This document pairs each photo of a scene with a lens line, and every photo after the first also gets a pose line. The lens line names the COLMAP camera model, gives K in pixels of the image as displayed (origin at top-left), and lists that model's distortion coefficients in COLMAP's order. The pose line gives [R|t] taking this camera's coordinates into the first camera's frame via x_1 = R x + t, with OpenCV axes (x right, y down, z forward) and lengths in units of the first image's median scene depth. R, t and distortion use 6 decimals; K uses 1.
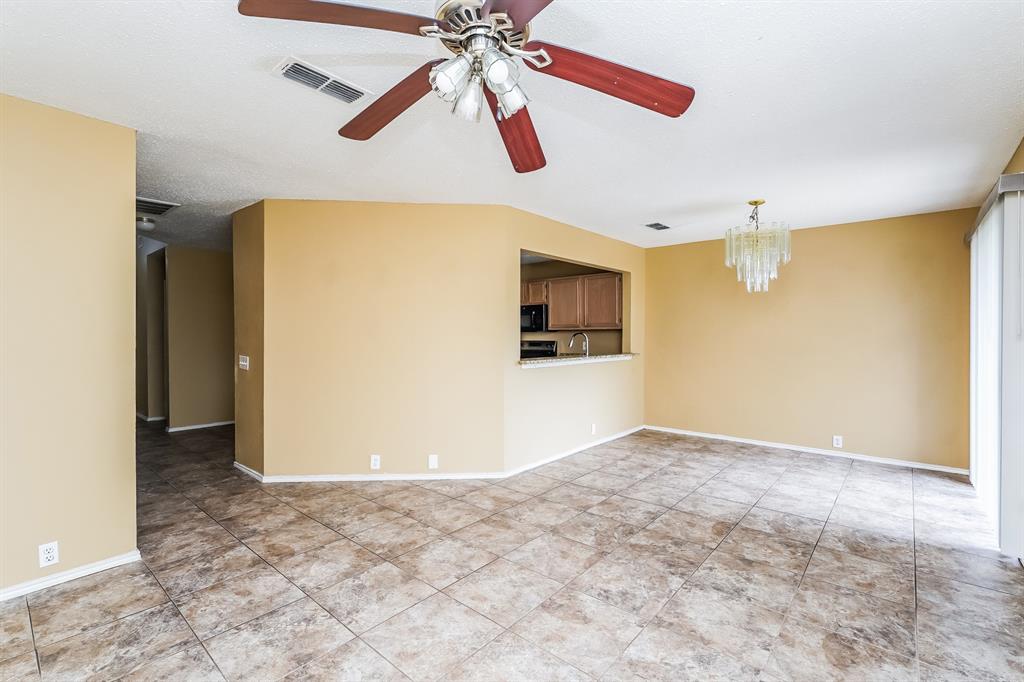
lens RADIAL K [[458.5, 0, 515.1], [0, 458.5, 335.6], [0, 0, 1]] dist [-0.001145, 0.000151]
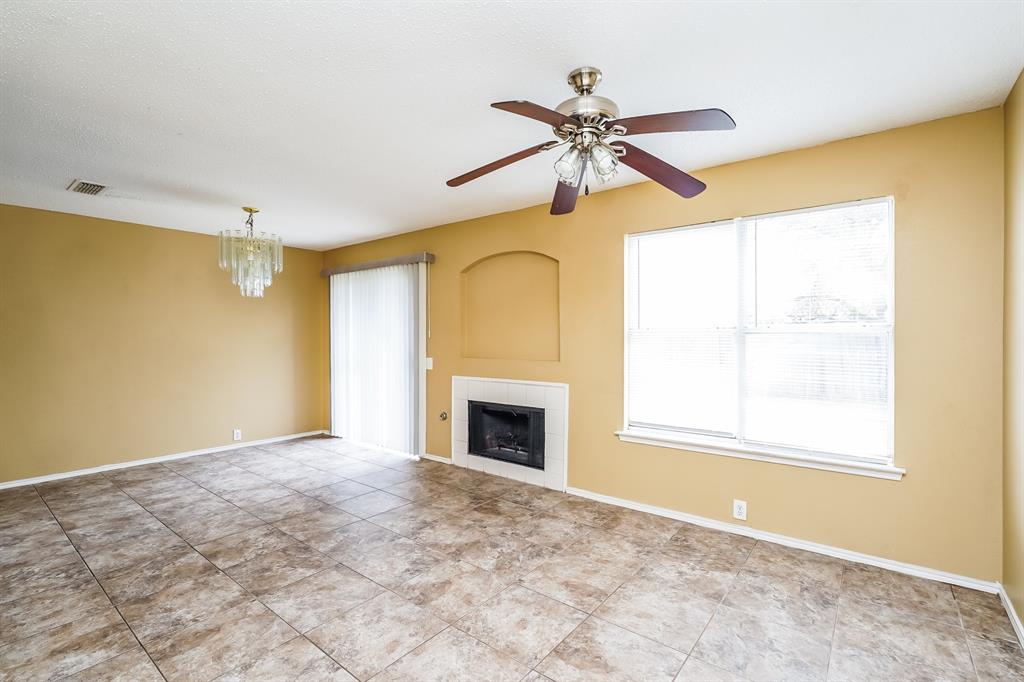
lens RADIAL K [[467.7, 0, 512.5], [0, 467.7, 336.3], [0, 0, 1]] dist [-0.000935, -0.000212]
pose [[-0.033923, -0.000569, 0.999424, -0.687551], [0.007326, 0.999973, 0.000818, -0.003867], [-0.999398, 0.007350, -0.033918, 0.574716]]
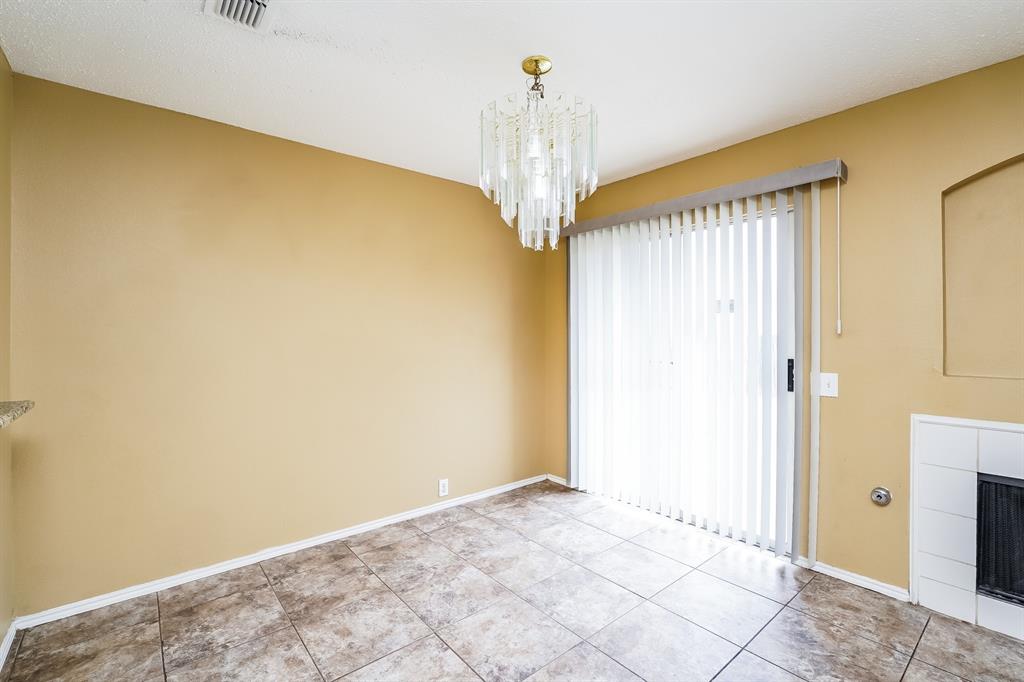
lens RADIAL K [[448.6, 0, 512.0], [0, 448.6, 341.0], [0, 0, 1]] dist [-0.001513, 0.000005]
pose [[0.158132, -0.011076, 0.987356, 0.066141], [0.007010, 0.999924, 0.010095, 0.001192], [-0.987393, 0.005325, 0.158198, 1.210408]]
